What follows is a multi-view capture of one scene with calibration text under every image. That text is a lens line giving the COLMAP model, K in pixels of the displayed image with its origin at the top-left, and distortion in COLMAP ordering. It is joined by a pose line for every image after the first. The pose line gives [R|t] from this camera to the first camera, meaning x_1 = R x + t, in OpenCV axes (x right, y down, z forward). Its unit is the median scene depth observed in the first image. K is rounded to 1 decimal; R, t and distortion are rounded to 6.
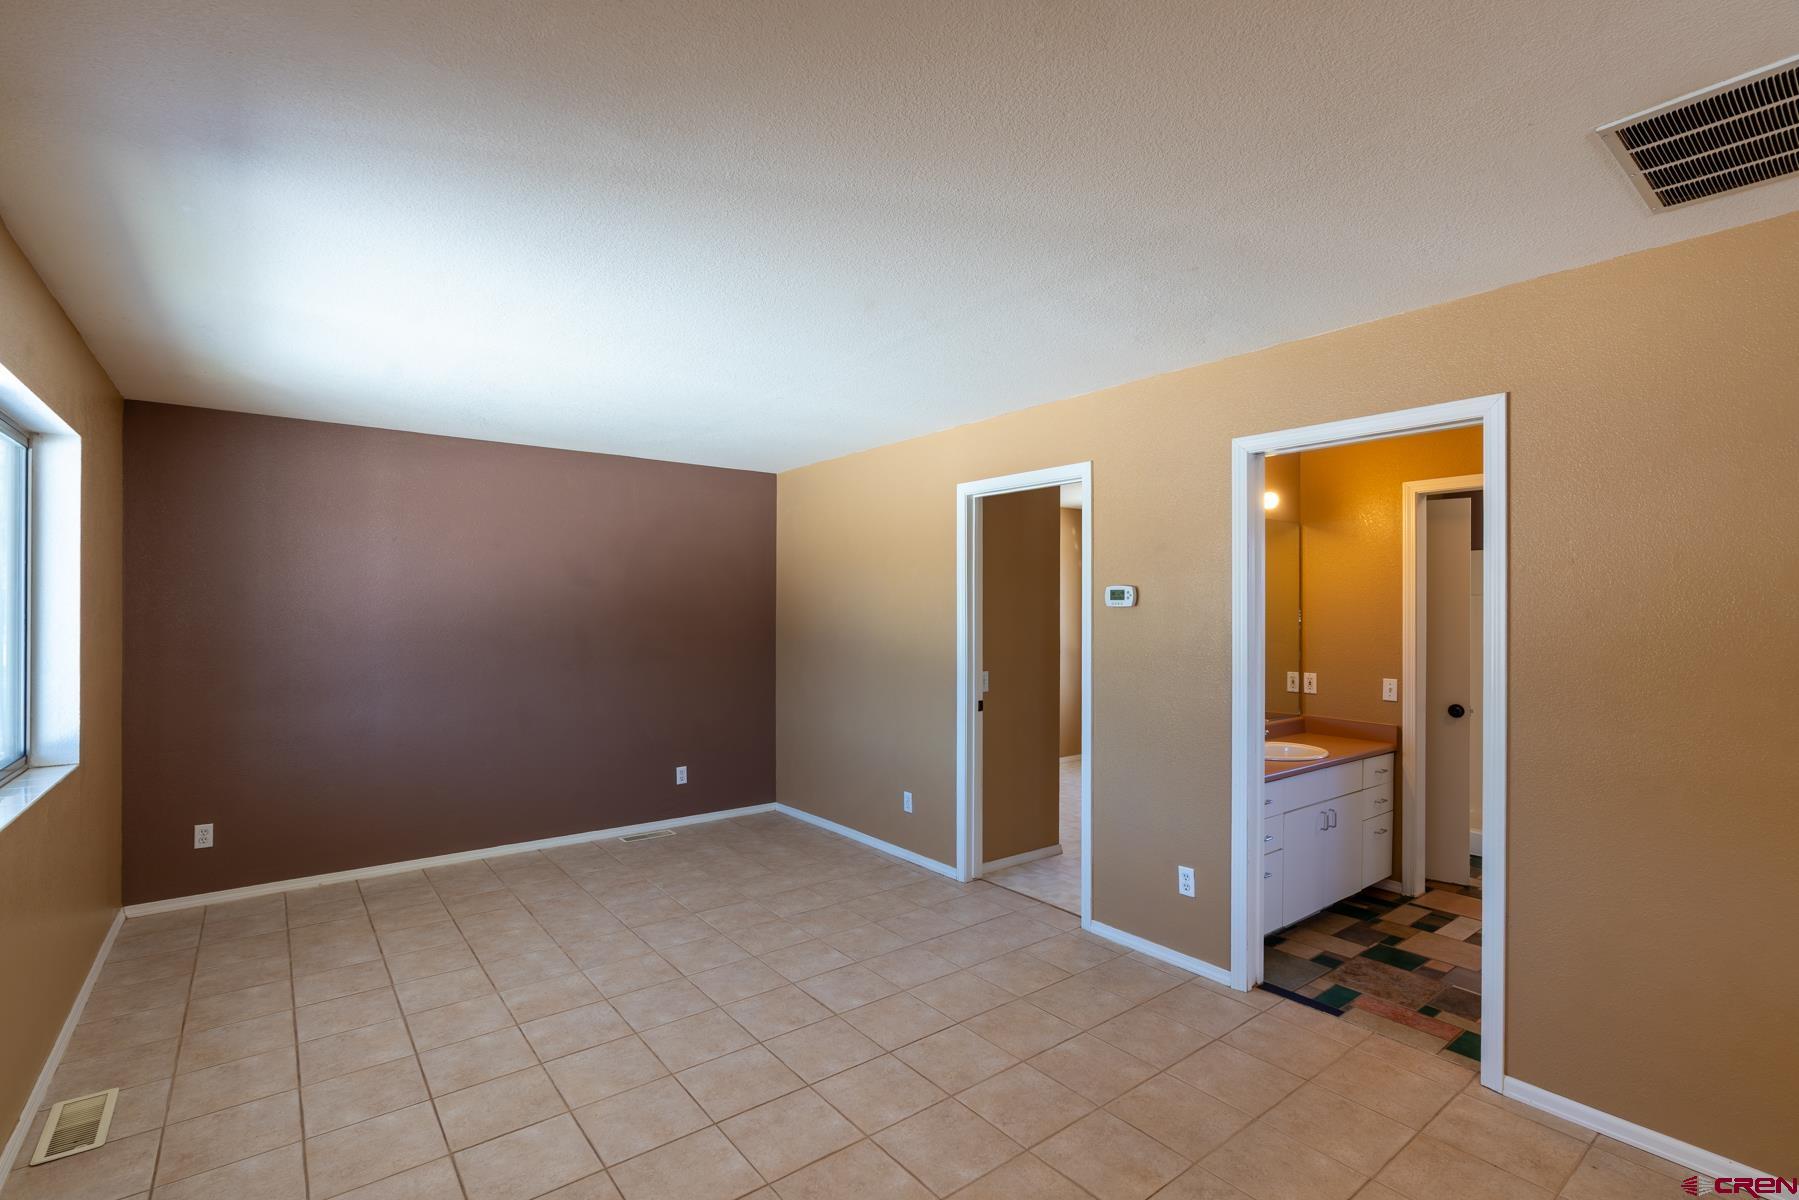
lens RADIAL K [[833.0, 0, 892.7], [0, 833.0, 601.5], [0, 0, 1]] dist [-0.011052, 0.003507]
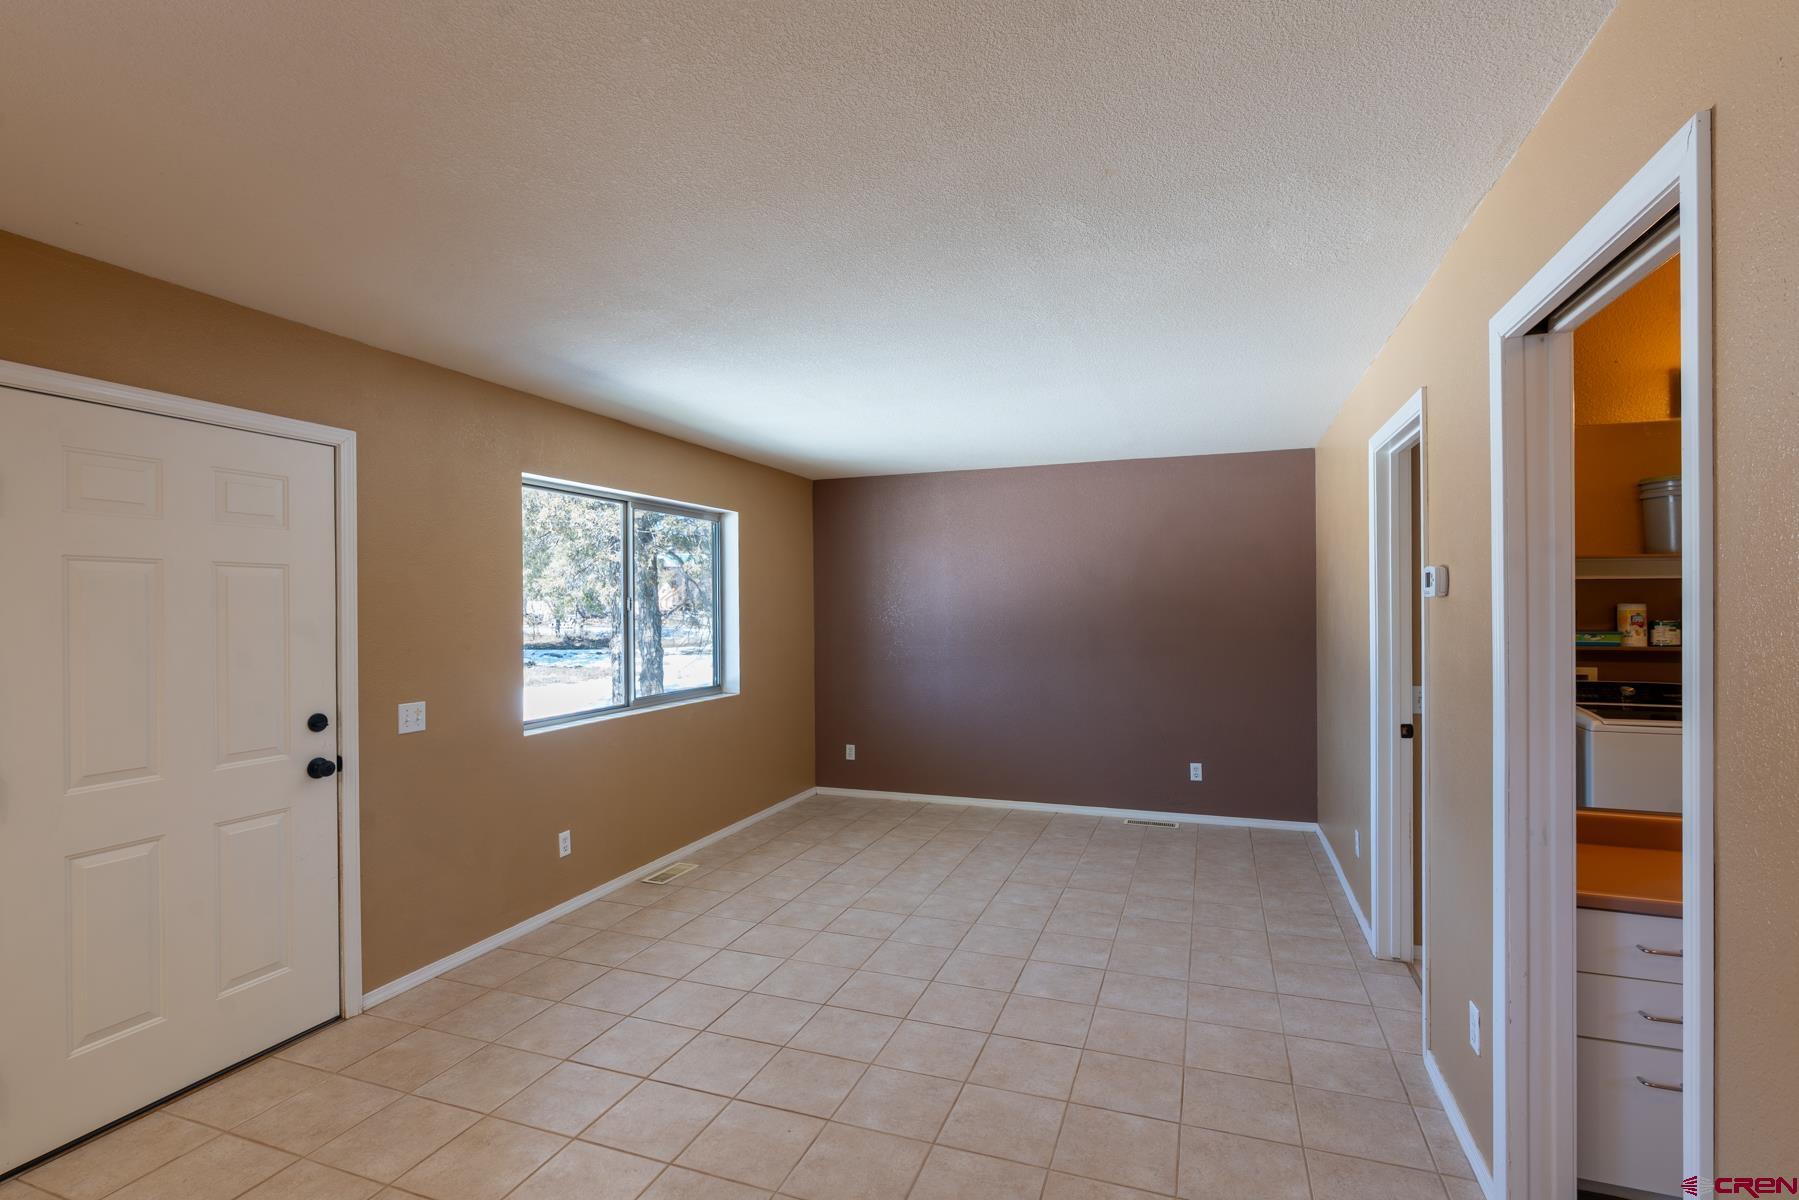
lens RADIAL K [[833.0, 0, 890.0], [0, 833.0, 606.5], [0, 0, 1]] dist [-0.011052, 0.003507]
pose [[0.525275, -0.005972, -0.850912, 0.618730], [0.017185, 0.999846, 0.003592, 0.003821], [0.850759, -0.016509, 0.525296, 0.272631]]
